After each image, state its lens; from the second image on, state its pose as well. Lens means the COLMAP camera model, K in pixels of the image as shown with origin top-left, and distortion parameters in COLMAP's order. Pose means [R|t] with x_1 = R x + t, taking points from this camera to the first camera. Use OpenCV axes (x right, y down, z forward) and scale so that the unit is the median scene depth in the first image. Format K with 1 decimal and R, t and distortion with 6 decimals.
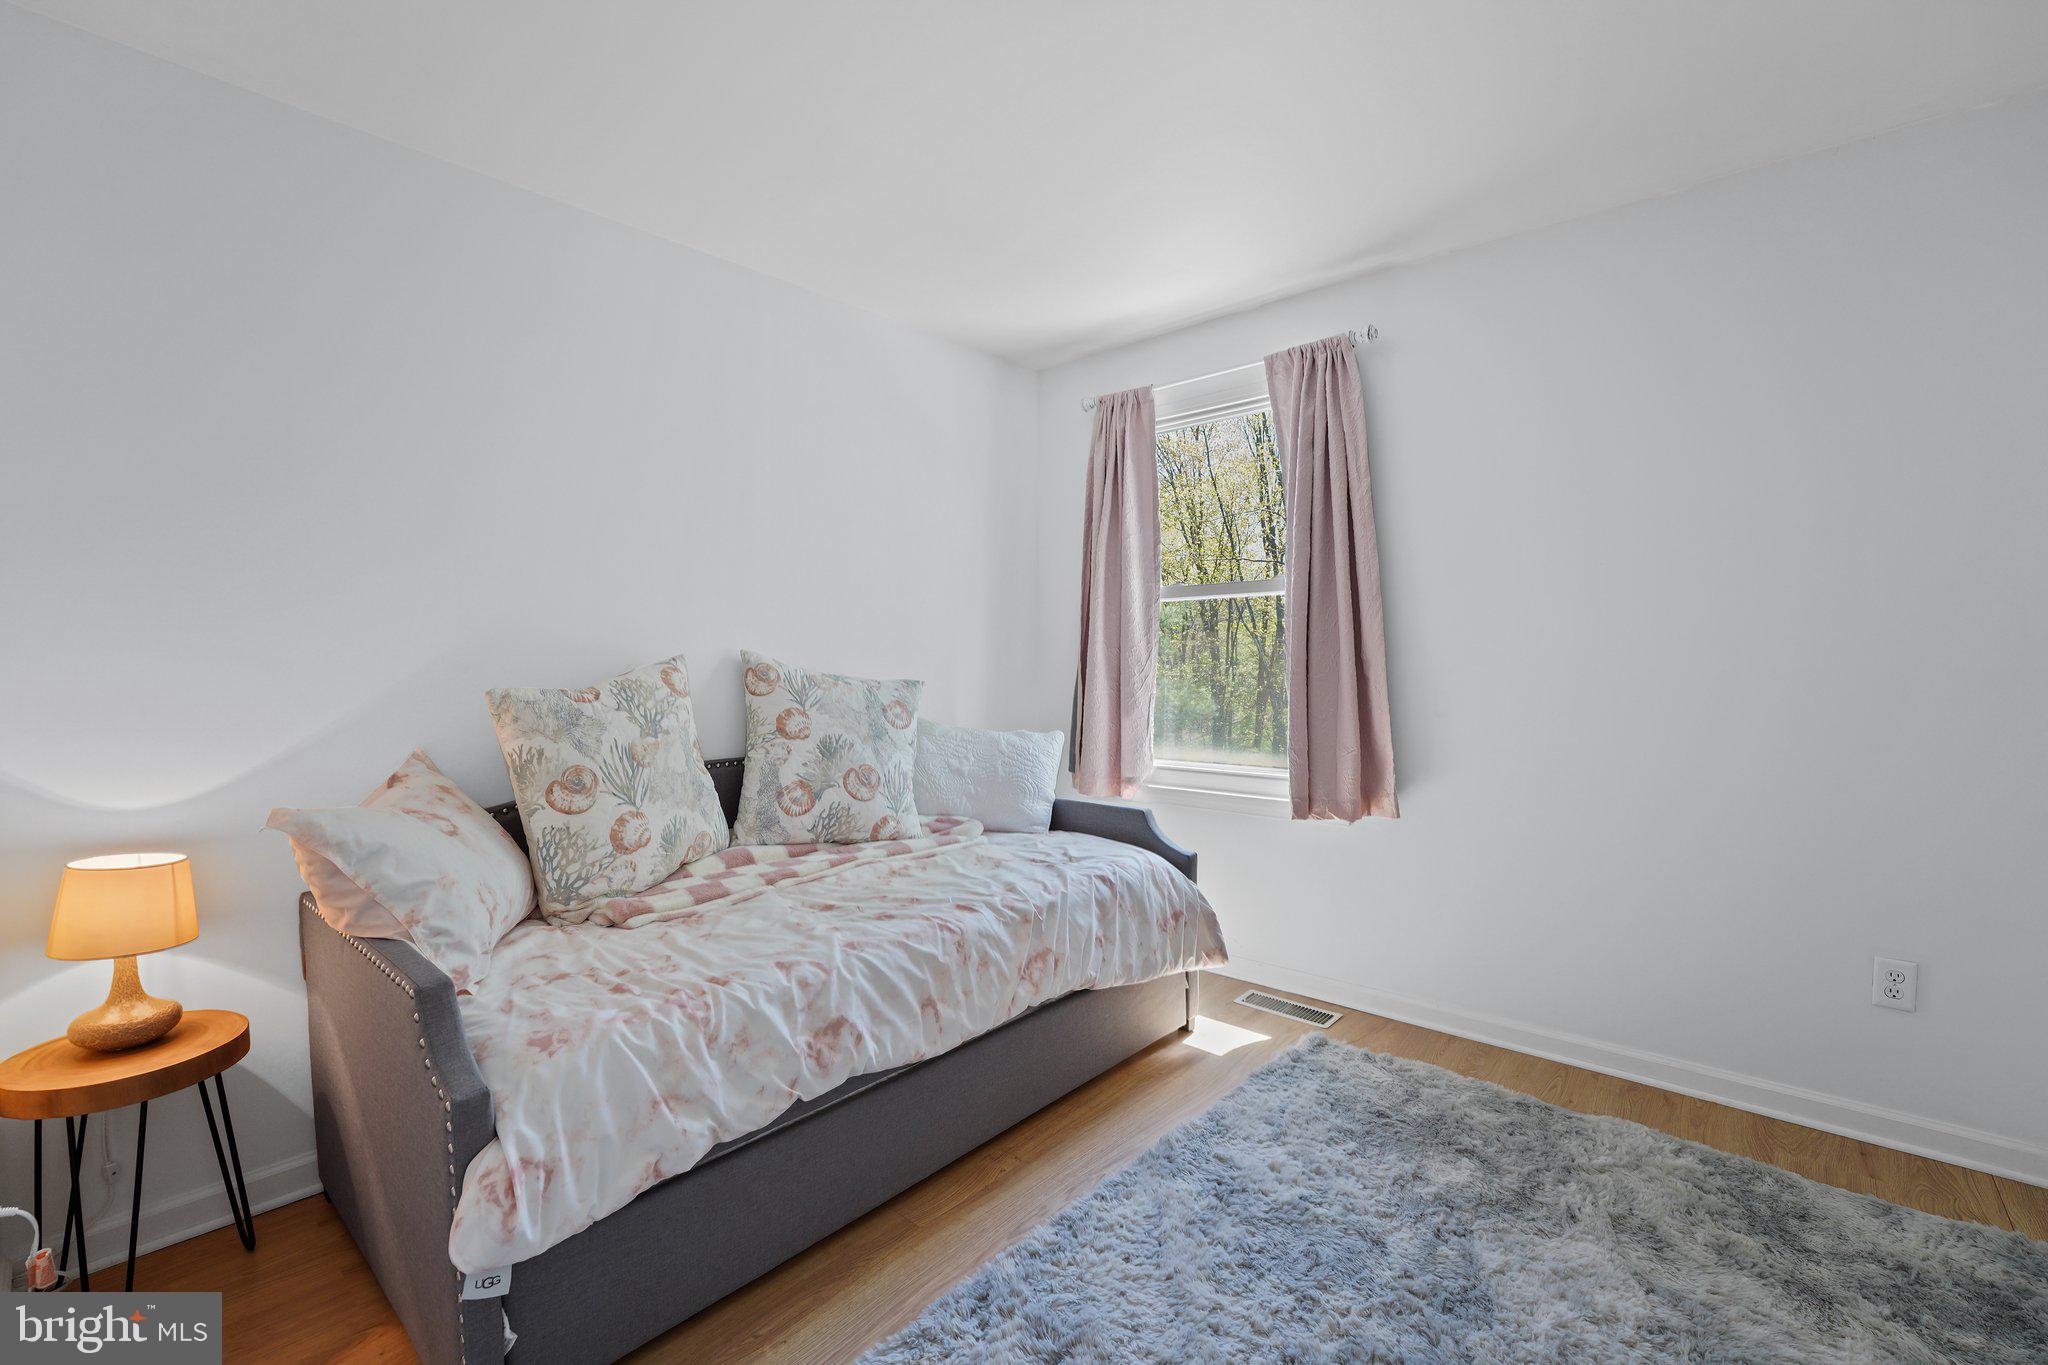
lens RADIAL K [[877.8, 0, 1028.6], [0, 877.8, 691.0], [0, 0, 1]] dist [-0.002240, -0.000396]
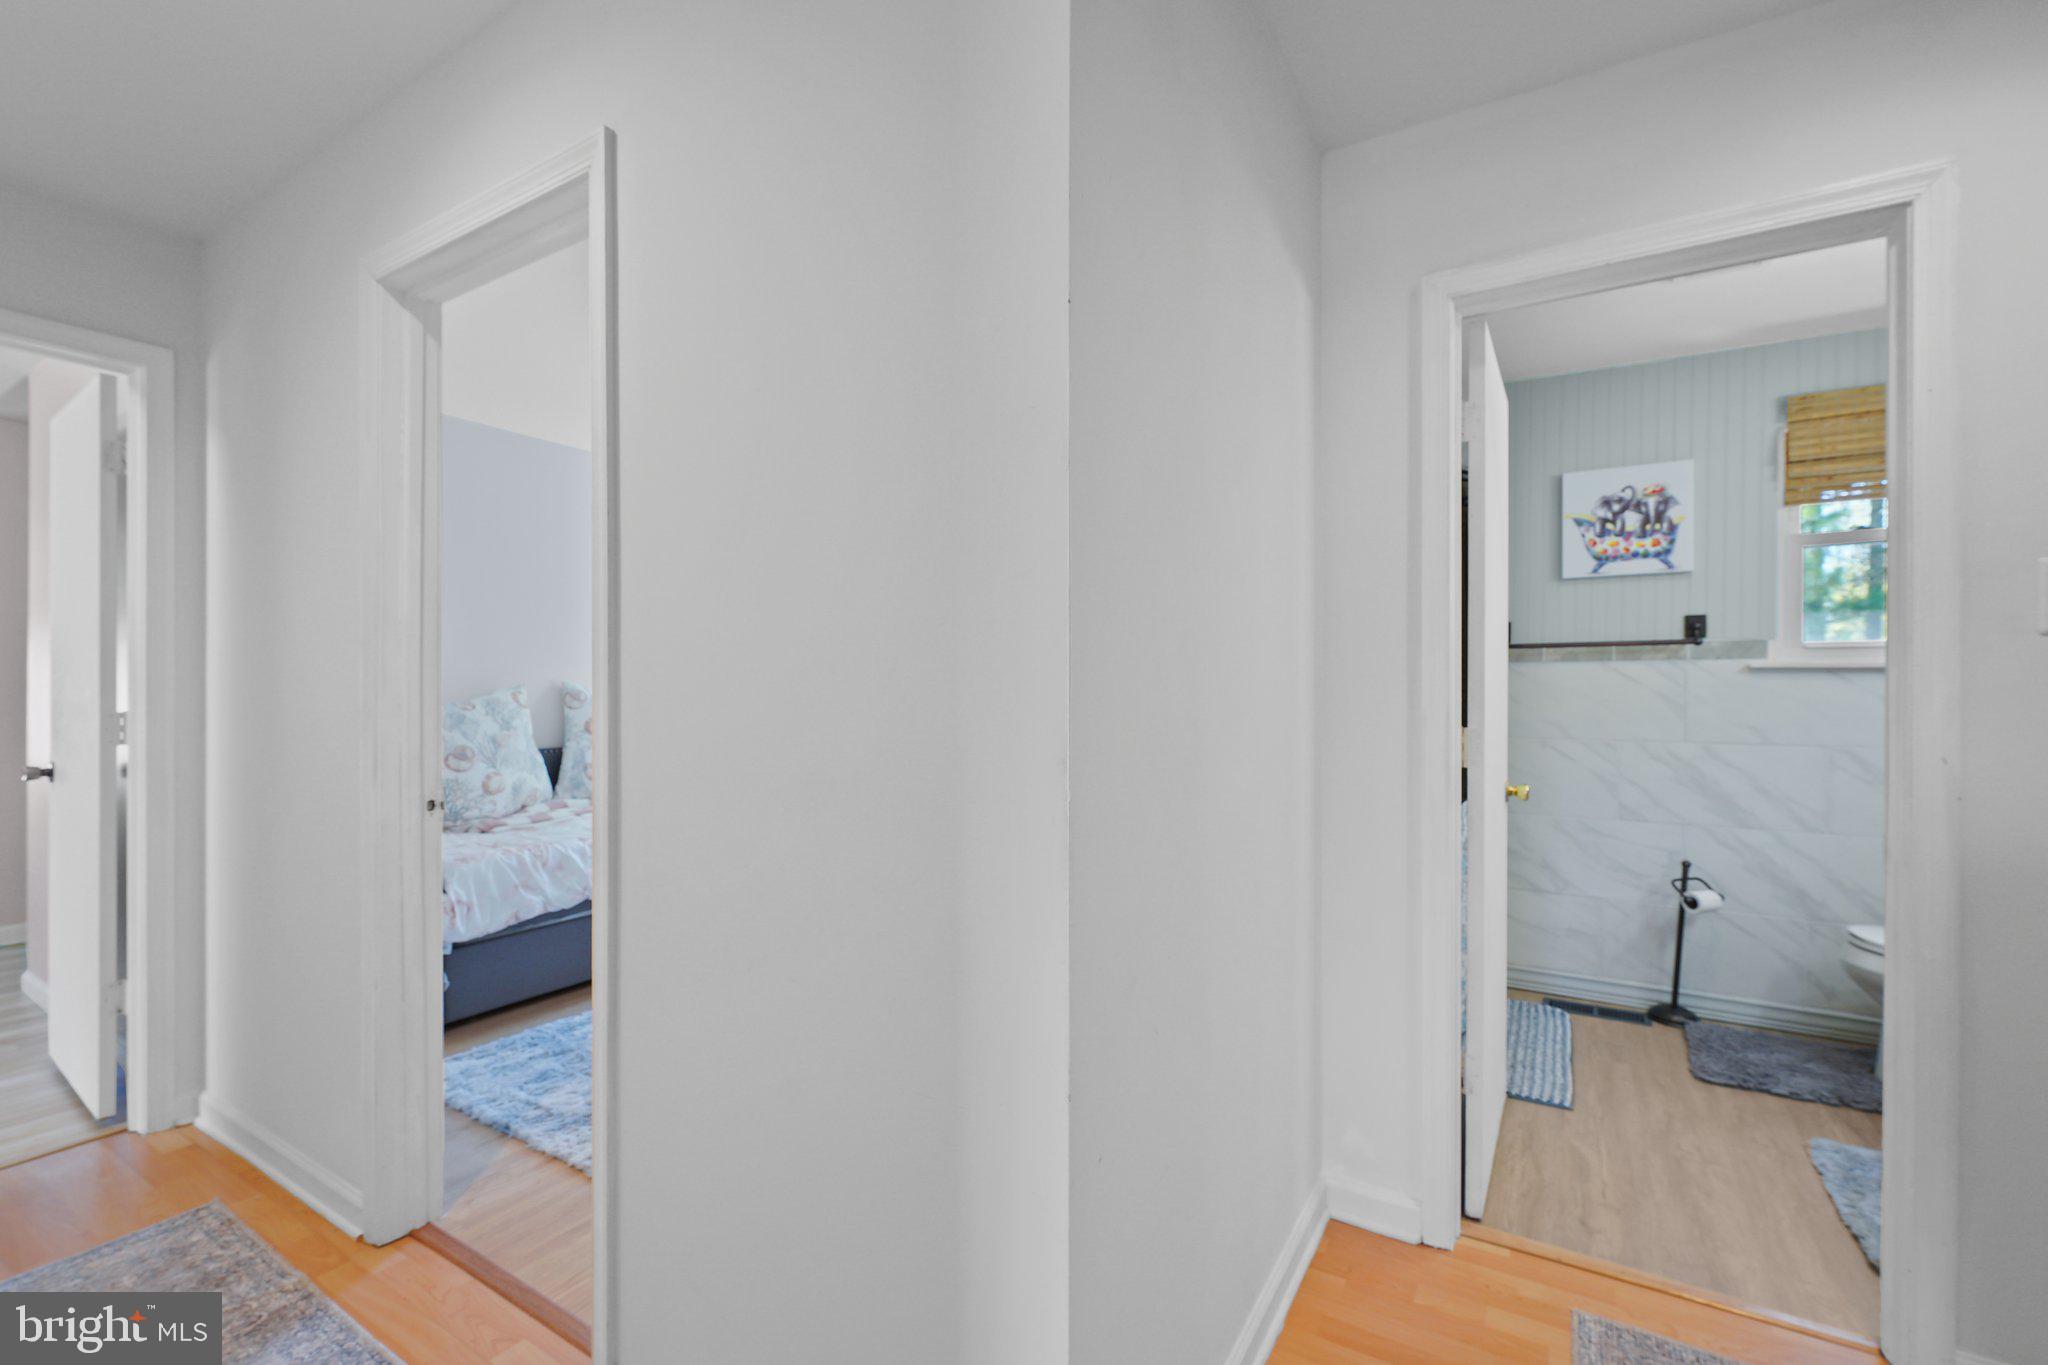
lens RADIAL K [[877.8, 0, 1028.6], [0, 877.8, 691.0], [0, 0, 1]] dist [-0.002240, -0.000396]
pose [[0.985102, 0.007247, 0.171821, 0.311415], [-0.001096, 0.999356, -0.035869, 0.036595], [-0.171970, 0.035146, 0.984475, -0.953398]]
